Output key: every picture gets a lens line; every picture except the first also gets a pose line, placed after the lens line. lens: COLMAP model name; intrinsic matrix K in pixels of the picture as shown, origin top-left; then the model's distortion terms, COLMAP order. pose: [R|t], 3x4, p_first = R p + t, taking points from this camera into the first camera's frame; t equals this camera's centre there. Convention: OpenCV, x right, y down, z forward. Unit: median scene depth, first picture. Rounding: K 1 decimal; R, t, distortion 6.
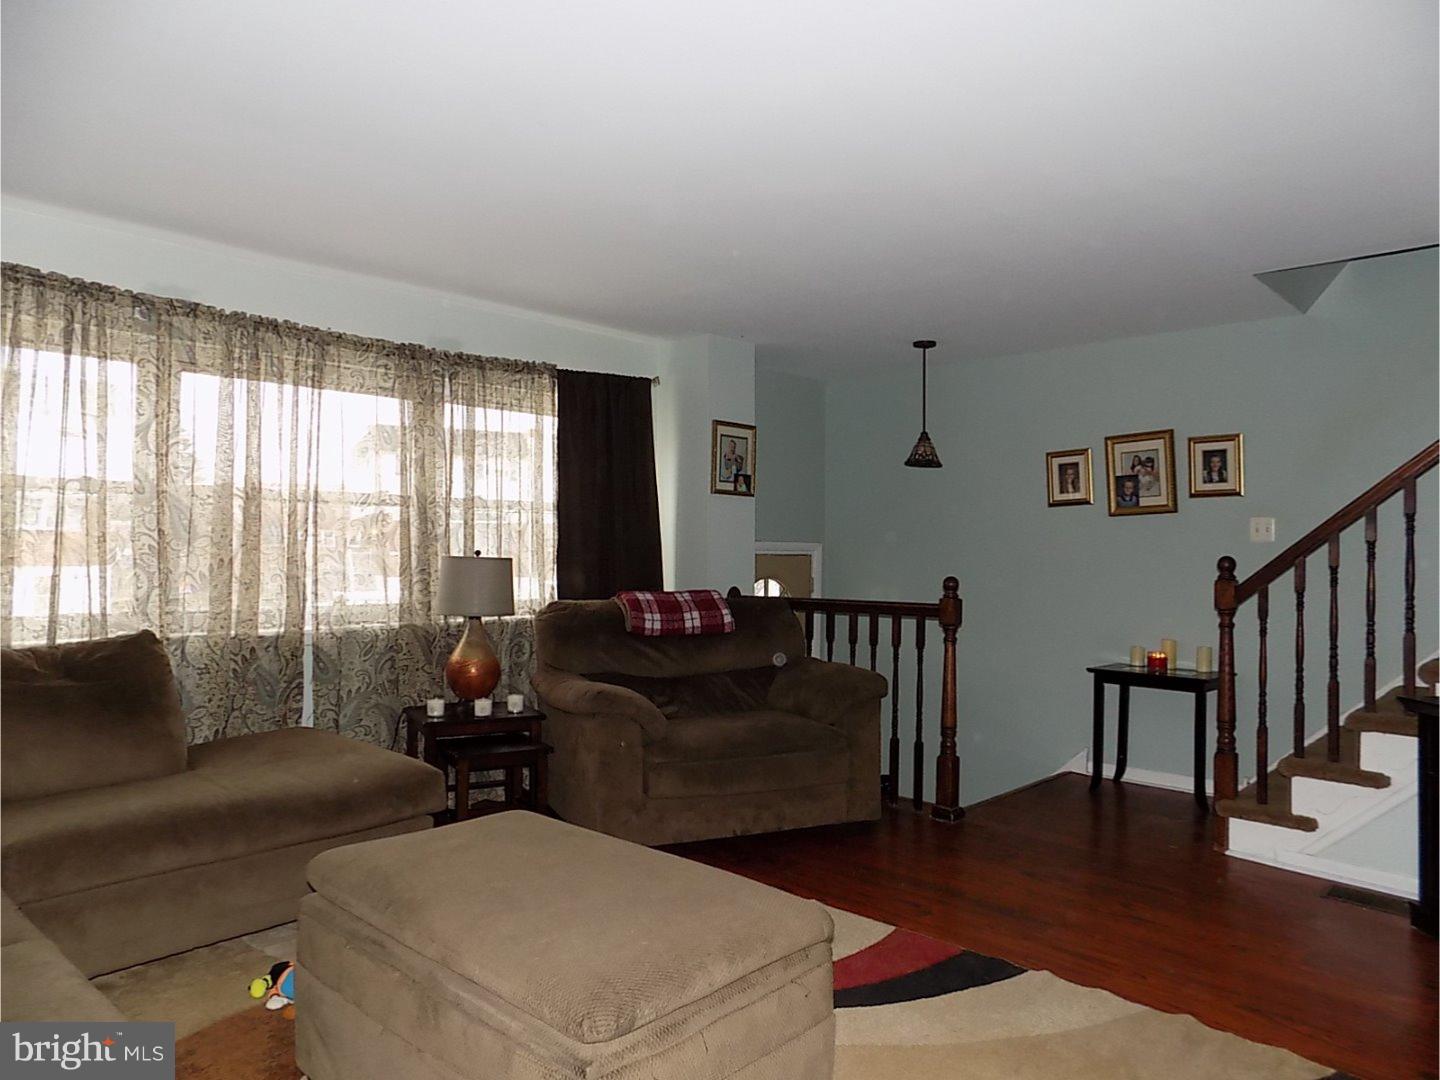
lens RADIAL K [[972.3, 0, 723.0], [0, 972.3, 545.3], [0, 0, 1]] dist [-0.013323, 0.009786]
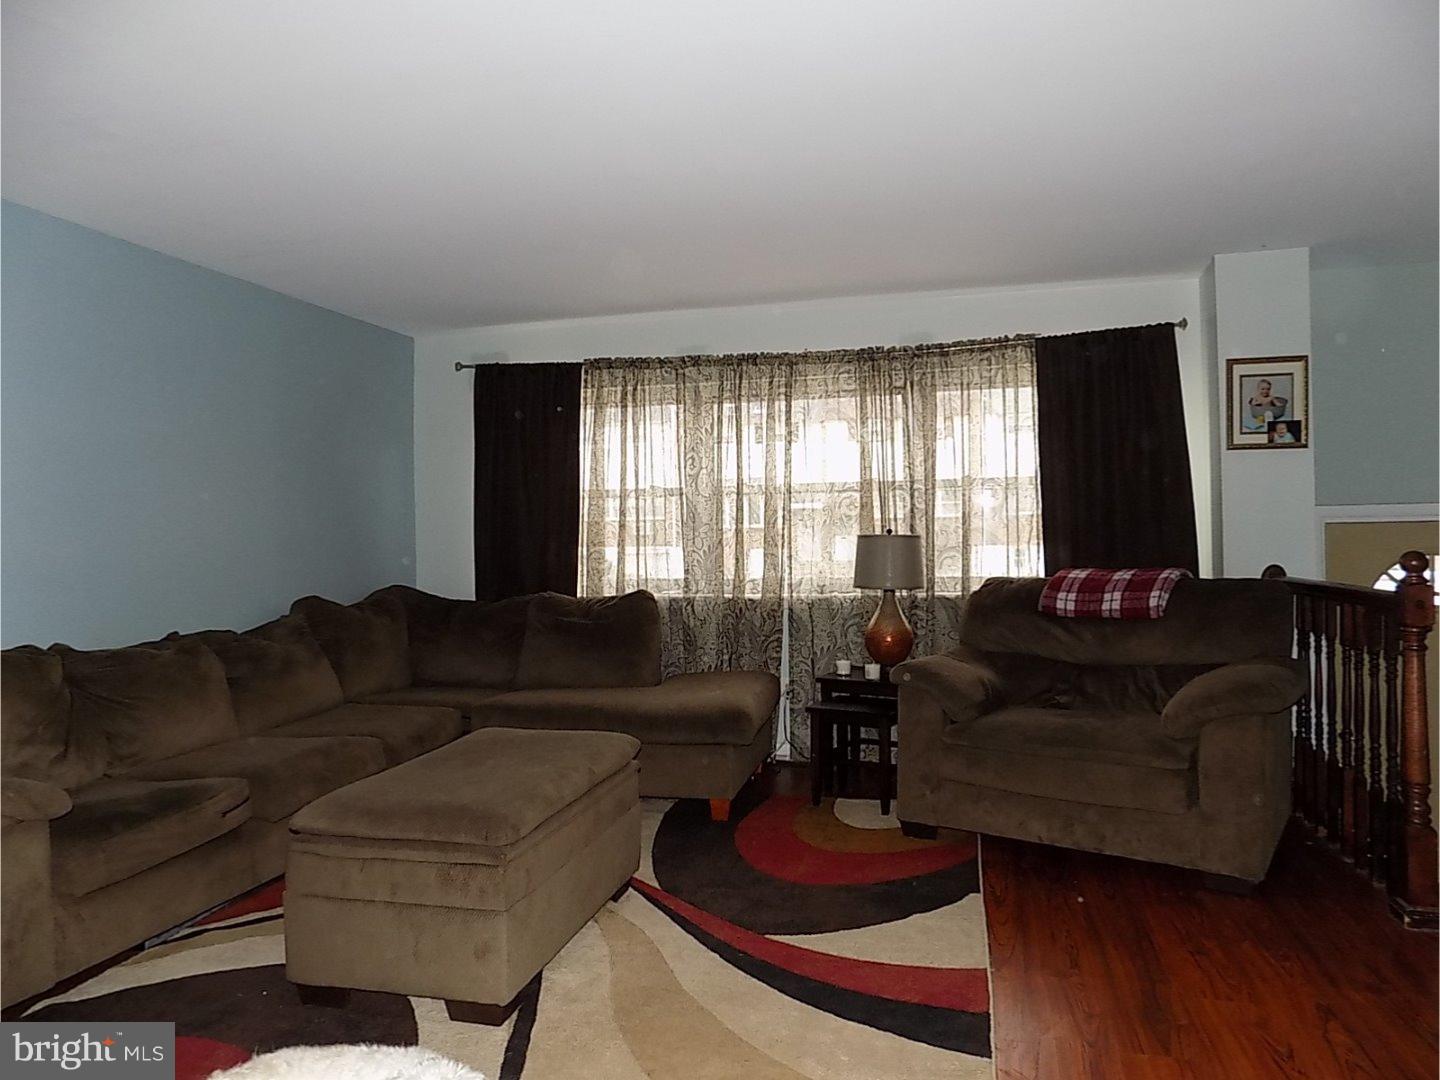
lens RADIAL K [[972.3, 0, 727.6], [0, 972.3, 540.2], [0, 0, 1]] dist [-0.013323, 0.009786]
pose [[0.517569, -0.015843, -0.855495, 0.584309], [0.027310, 0.999625, -0.001989, 0.015201], [0.855206, -0.022334, 0.517807, 0.279088]]
